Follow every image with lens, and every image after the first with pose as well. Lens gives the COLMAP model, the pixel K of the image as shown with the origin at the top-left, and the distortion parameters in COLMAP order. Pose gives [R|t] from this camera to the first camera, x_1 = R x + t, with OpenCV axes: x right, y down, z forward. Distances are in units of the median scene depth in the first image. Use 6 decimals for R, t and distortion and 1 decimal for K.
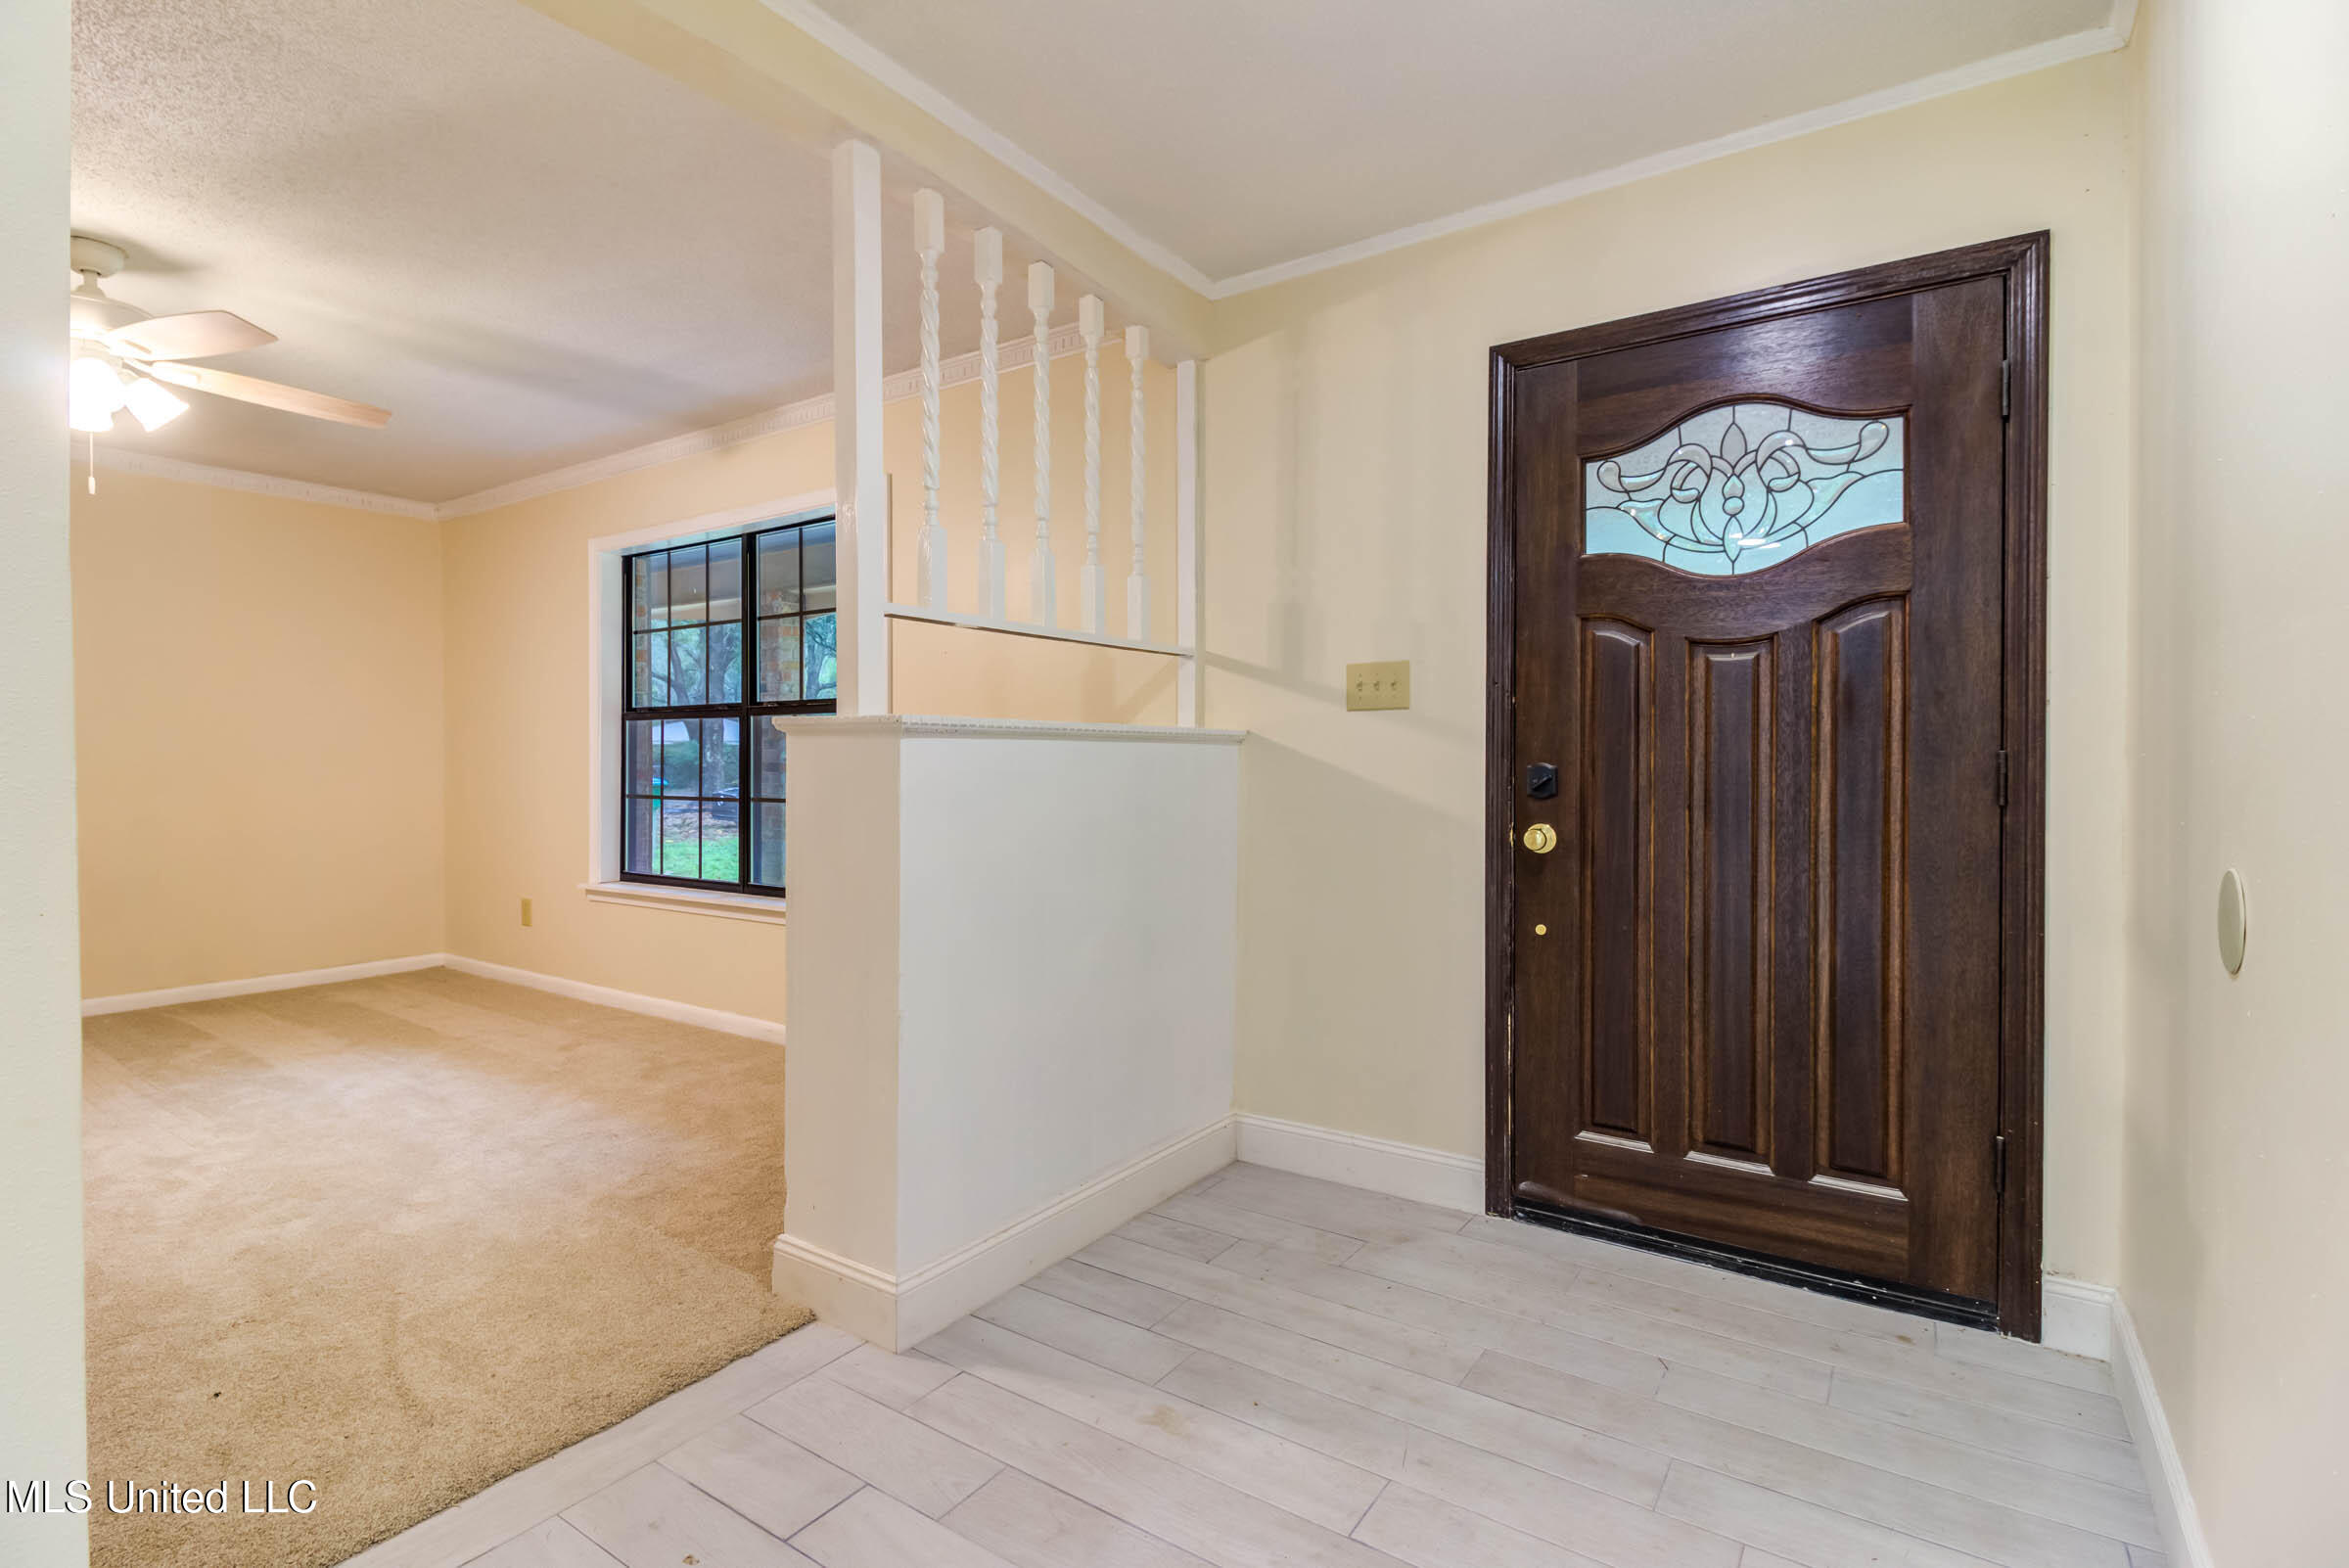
lens RADIAL K [[1080.4, 0, 1162.3], [0, 1080.4, 761.9], [0, 0, 1]] dist [0.017017, -0.011870]
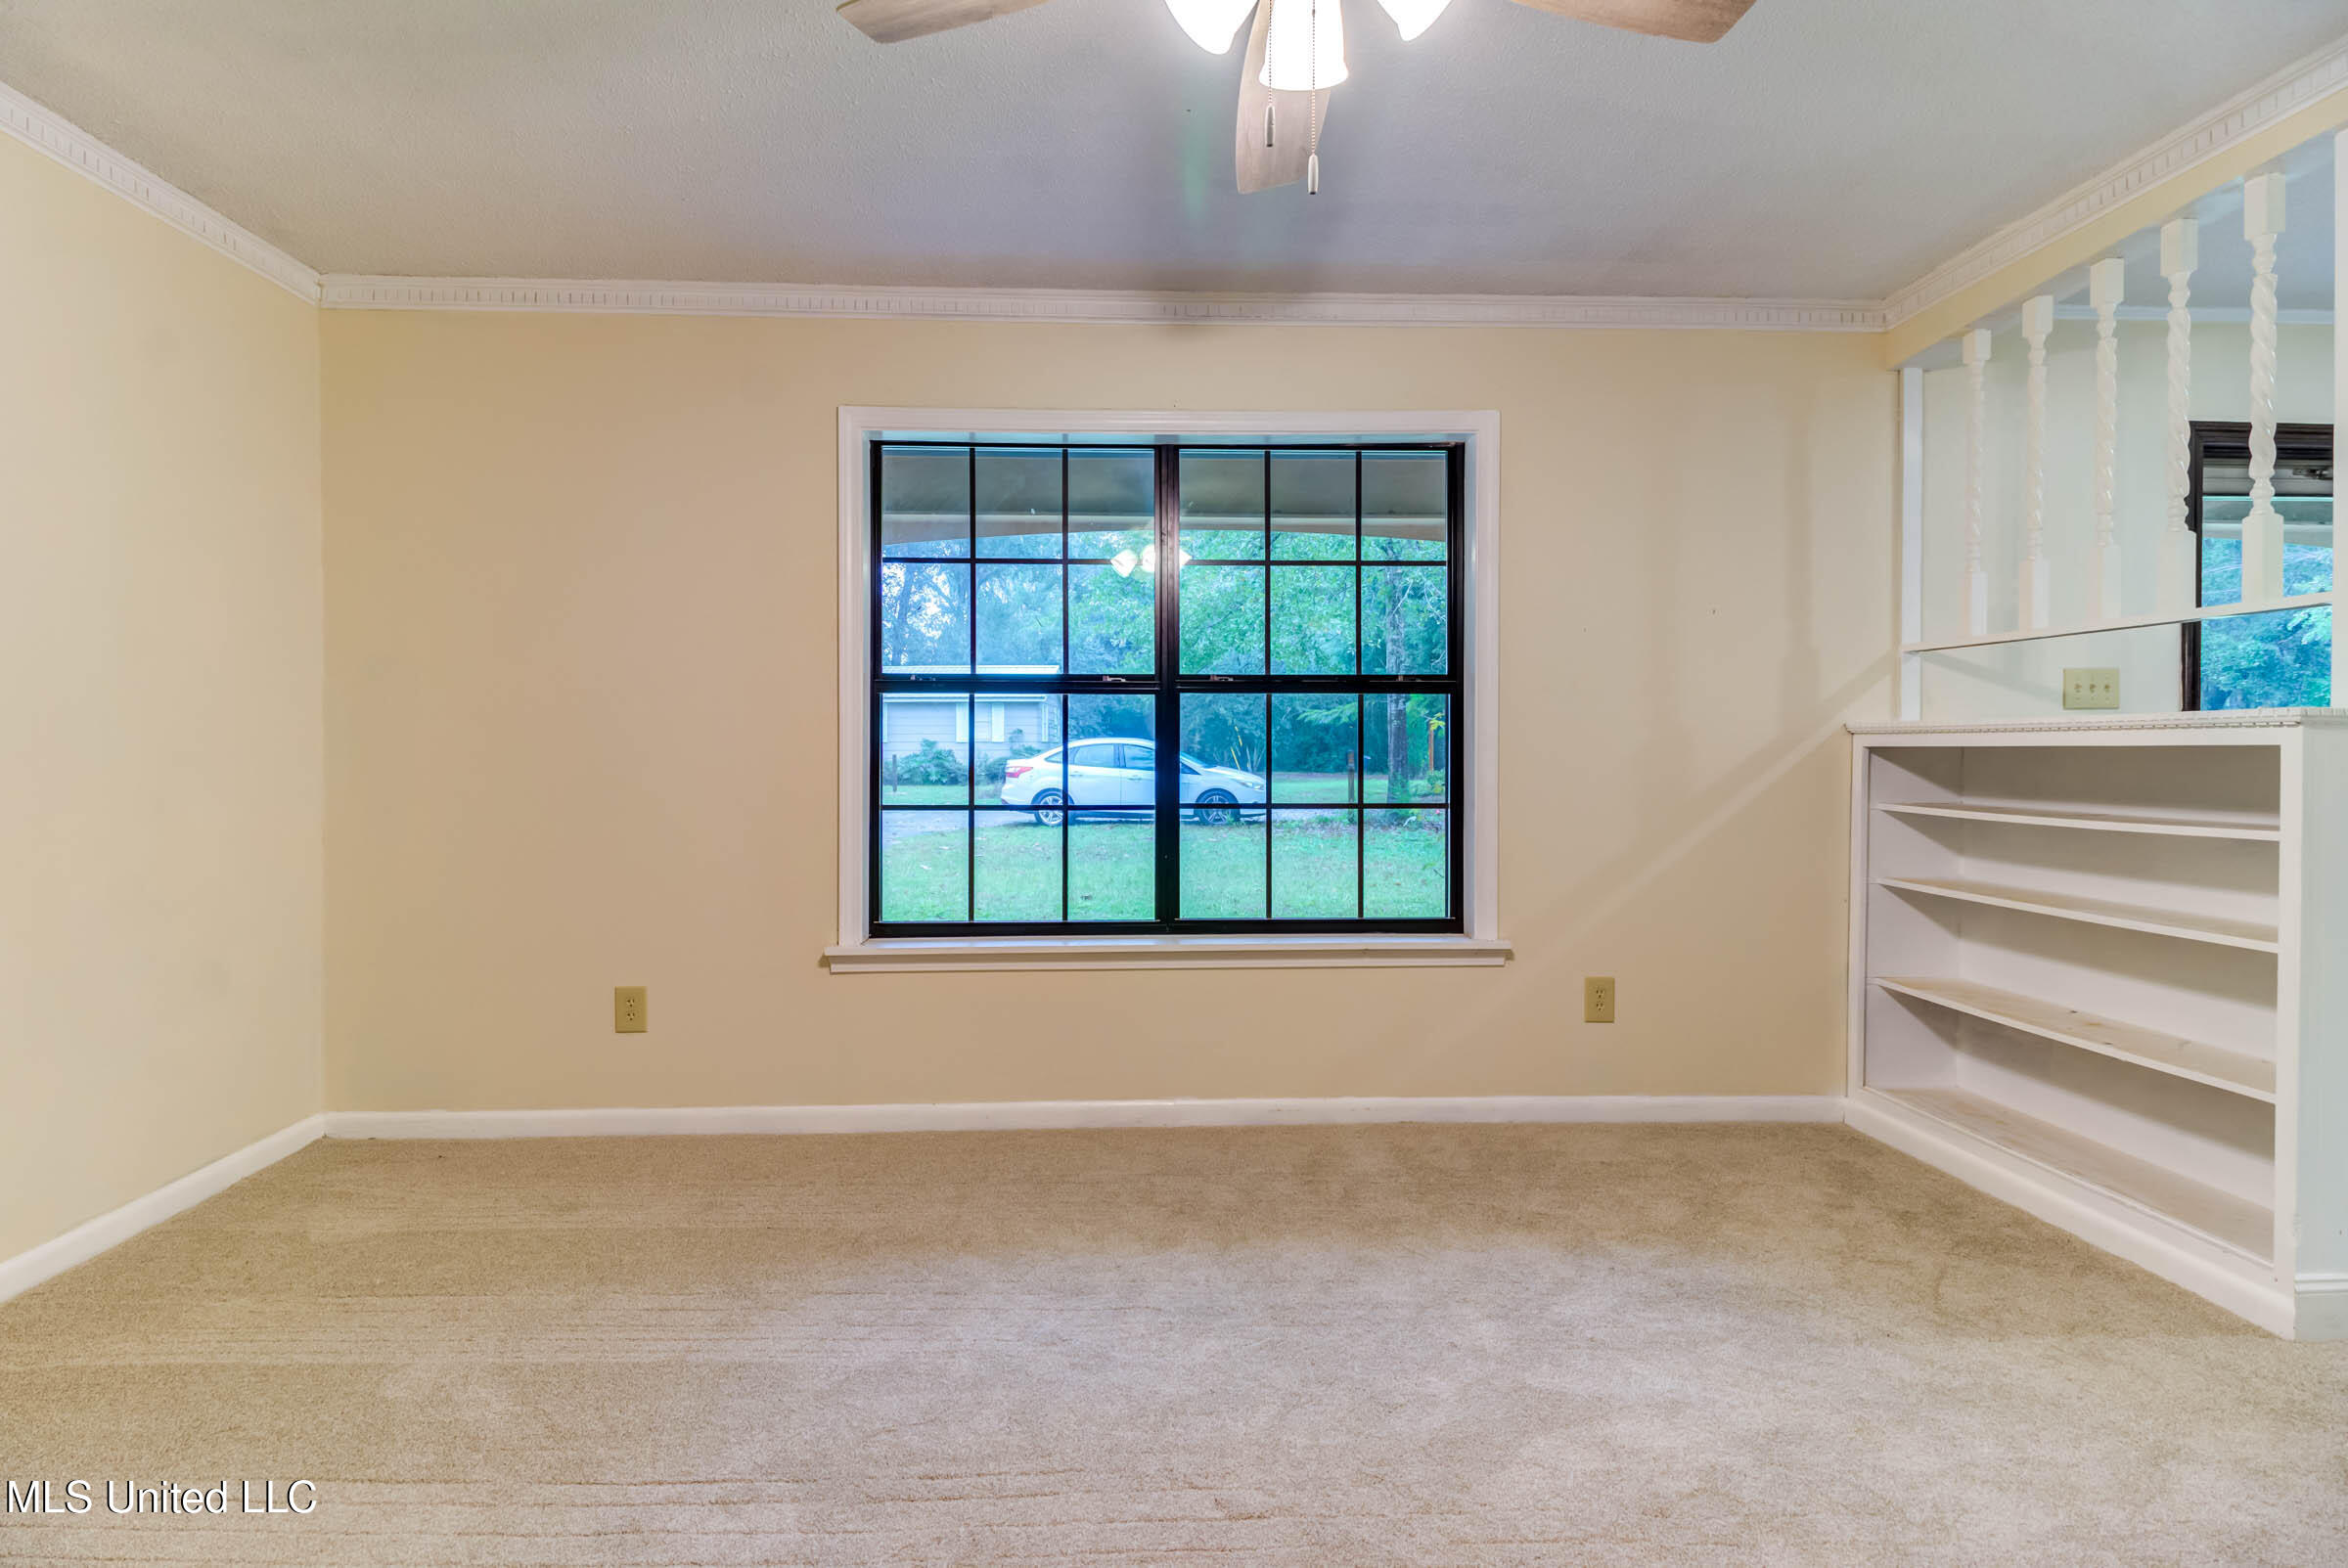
lens RADIAL K [[1079.8, 0, 1087.3], [0, 1079.8, 758.1], [0, 0, 1]] dist [0.017017, -0.011870]
pose [[0.810911, -0.001906, 0.585167, -0.809665], [0.001146, 0.999998, 0.001668, 0.000500], [-0.585169, -0.000682, 0.810911, 0.414491]]
